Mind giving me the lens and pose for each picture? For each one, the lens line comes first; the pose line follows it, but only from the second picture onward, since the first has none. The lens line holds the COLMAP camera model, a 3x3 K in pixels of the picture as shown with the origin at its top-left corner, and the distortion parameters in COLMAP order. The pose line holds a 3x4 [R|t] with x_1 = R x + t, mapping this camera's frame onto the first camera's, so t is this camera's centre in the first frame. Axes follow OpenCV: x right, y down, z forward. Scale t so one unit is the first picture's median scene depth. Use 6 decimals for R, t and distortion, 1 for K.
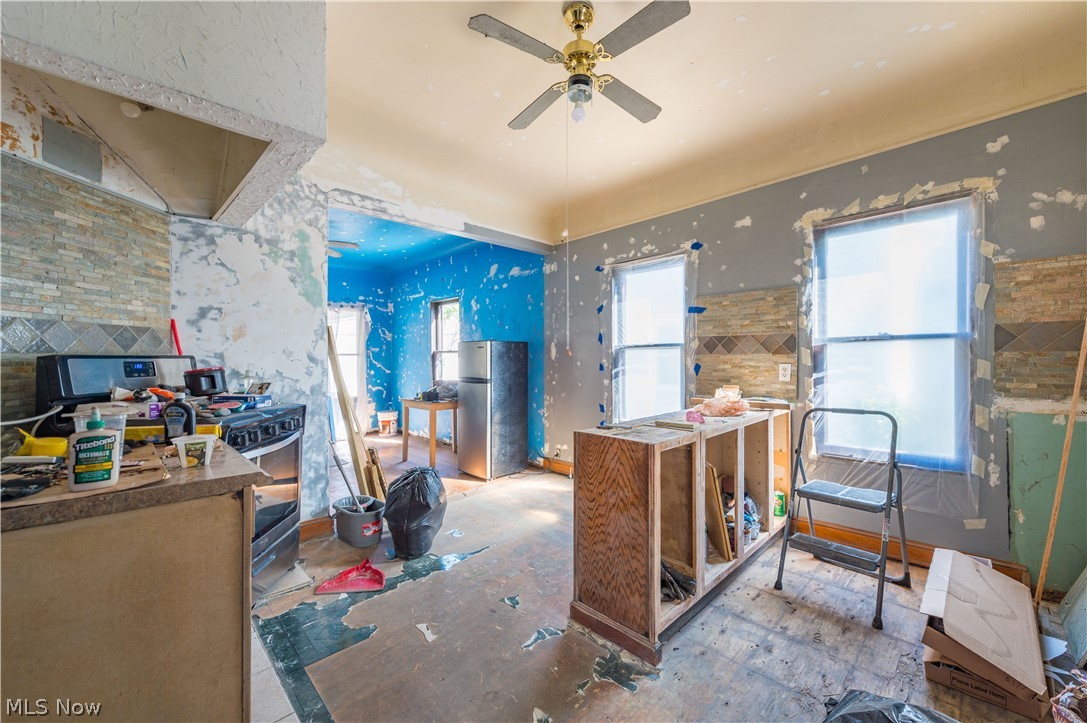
lens RADIAL K [[425.7, 0, 558.3], [0, 425.7, 360.6], [0, 0, 1]] dist [0.017608, -0.005765]
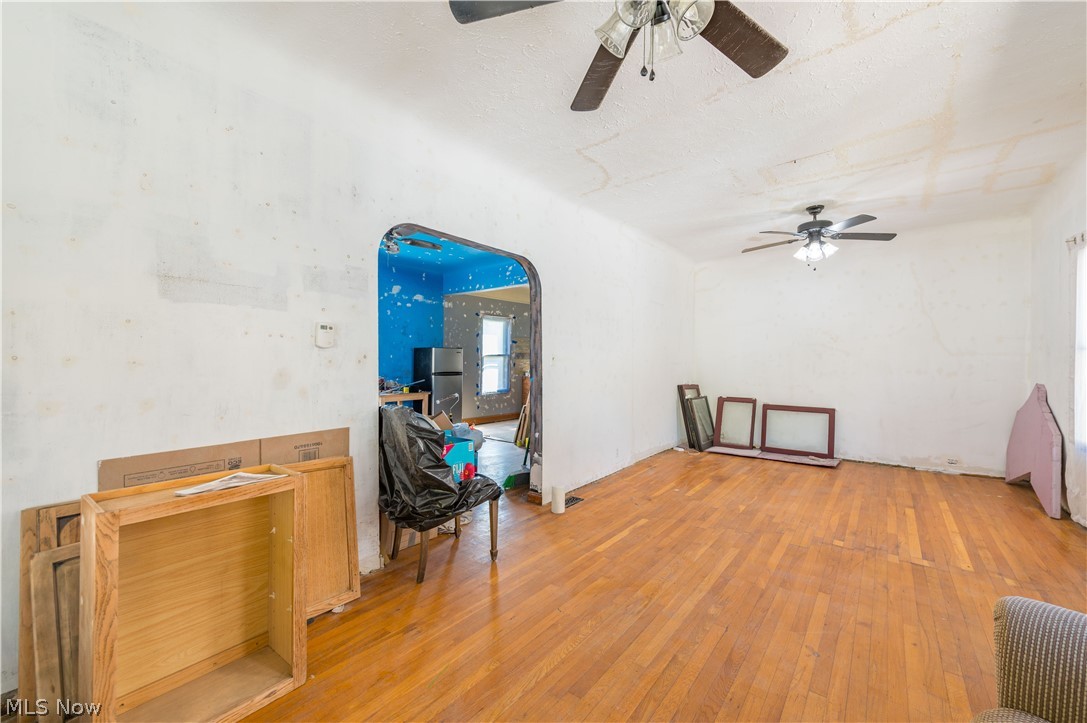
lens RADIAL K [[425.7, 0, 558.3], [0, 425.7, 360.6], [0, 0, 1]] dist [0.017608, -0.005765]
pose [[-0.117461, 0.008226, 0.993043, -1.909983], [0.001309, 0.999966, -0.008128, 0.013380], [-0.993077, 0.000345, -0.117468, 0.869870]]
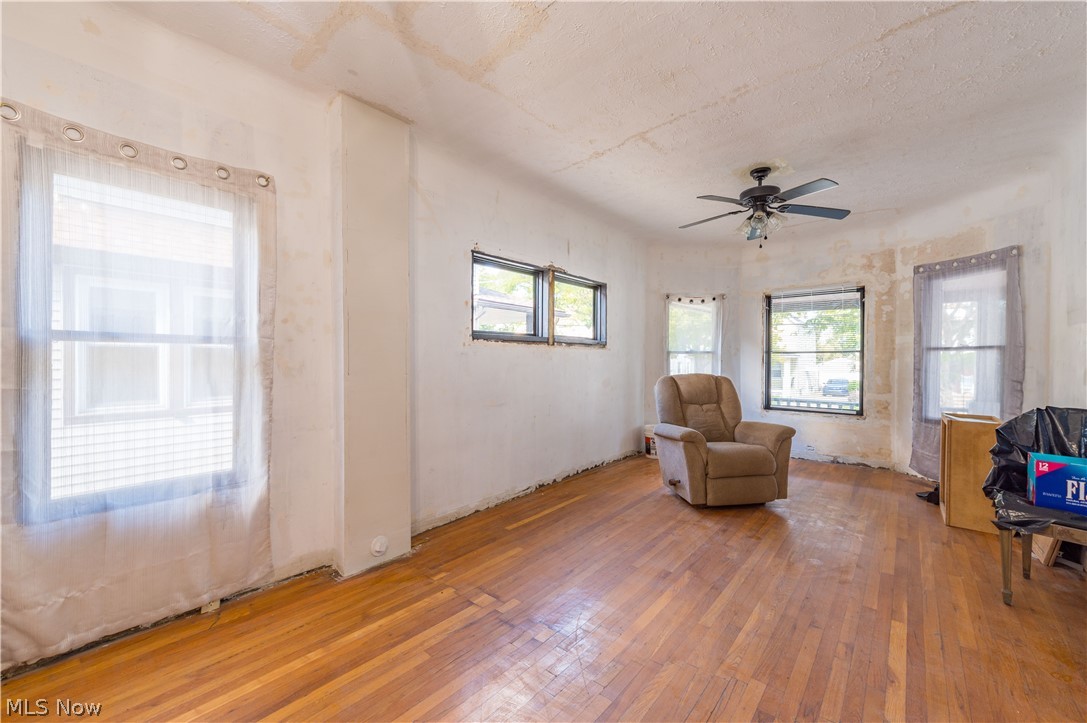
lens RADIAL K [[425.7, 0, 558.3], [0, 425.7, 360.6], [0, 0, 1]] dist [0.017608, -0.005765]
pose [[0.083656, 0.009877, -0.996446, -0.766227], [-0.007724, 0.999927, 0.009263, 0.006469], [0.996465, 0.006922, 0.083727, 0.285953]]
